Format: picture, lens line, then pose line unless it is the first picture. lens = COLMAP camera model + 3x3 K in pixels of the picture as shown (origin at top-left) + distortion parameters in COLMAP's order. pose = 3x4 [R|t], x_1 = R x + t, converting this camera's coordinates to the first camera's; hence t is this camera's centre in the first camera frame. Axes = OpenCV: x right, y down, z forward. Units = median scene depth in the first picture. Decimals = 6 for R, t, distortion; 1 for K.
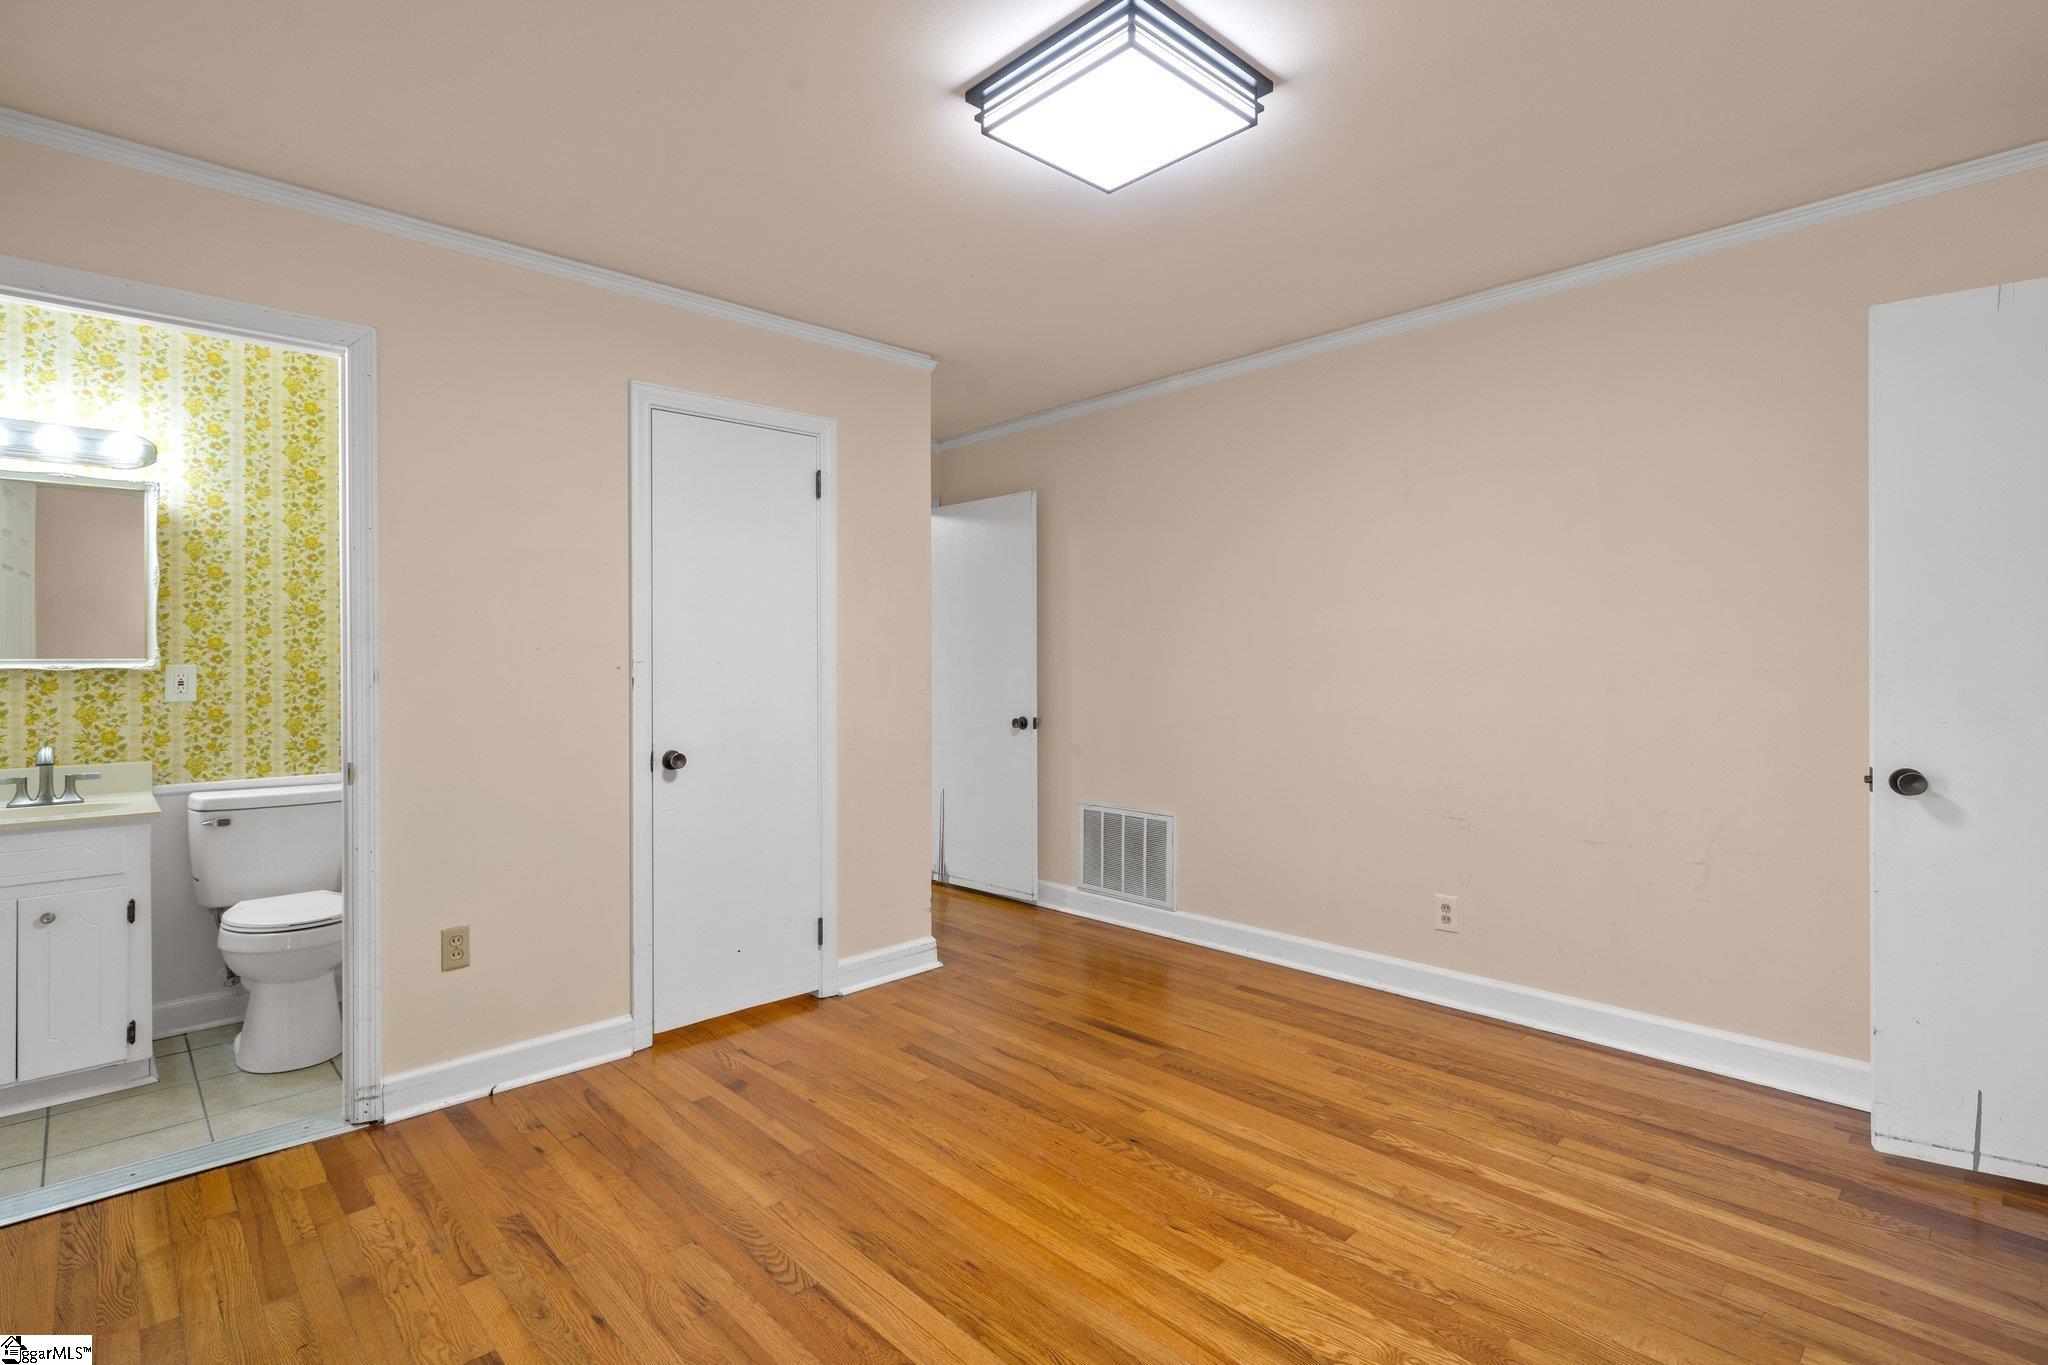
lens RADIAL K [[976.1, 0, 1018.7], [0, 976.1, 657.6], [0, 0, 1]] dist [0.003548, 0.000790]
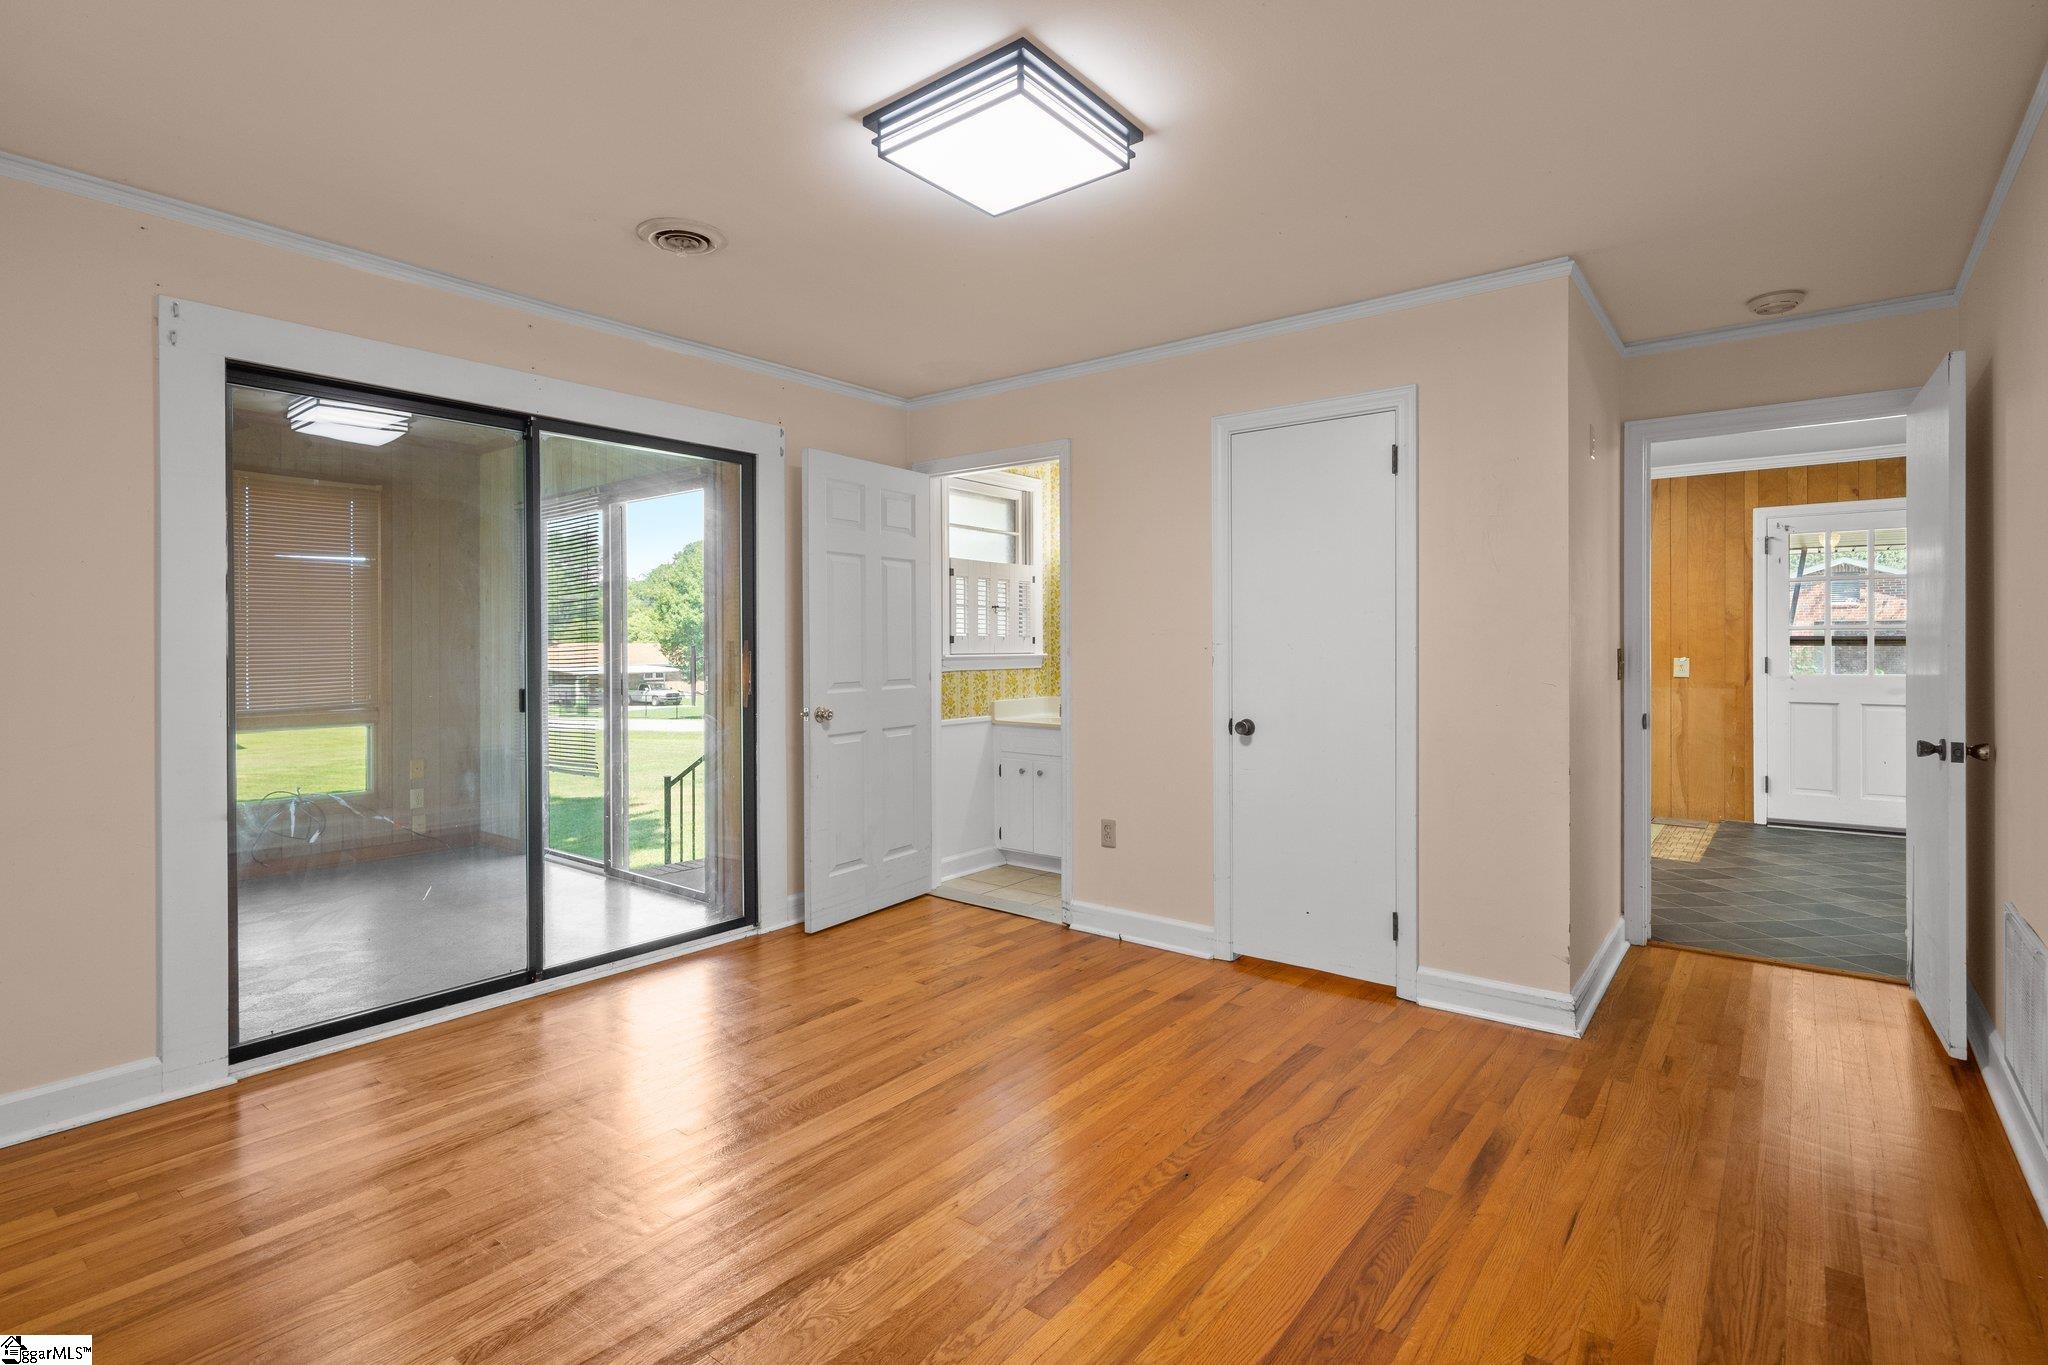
lens RADIAL K [[986.2, 0, 1027.3], [0, 986.2, 643.7], [0, 0, 1]] dist [0.002356, 0.000122]
pose [[0.149247, 0.006518, -0.988778, 0.786613], [0.003673, 0.999968, 0.007146, -0.005684], [0.988793, -0.004698, 0.149218, 0.566653]]
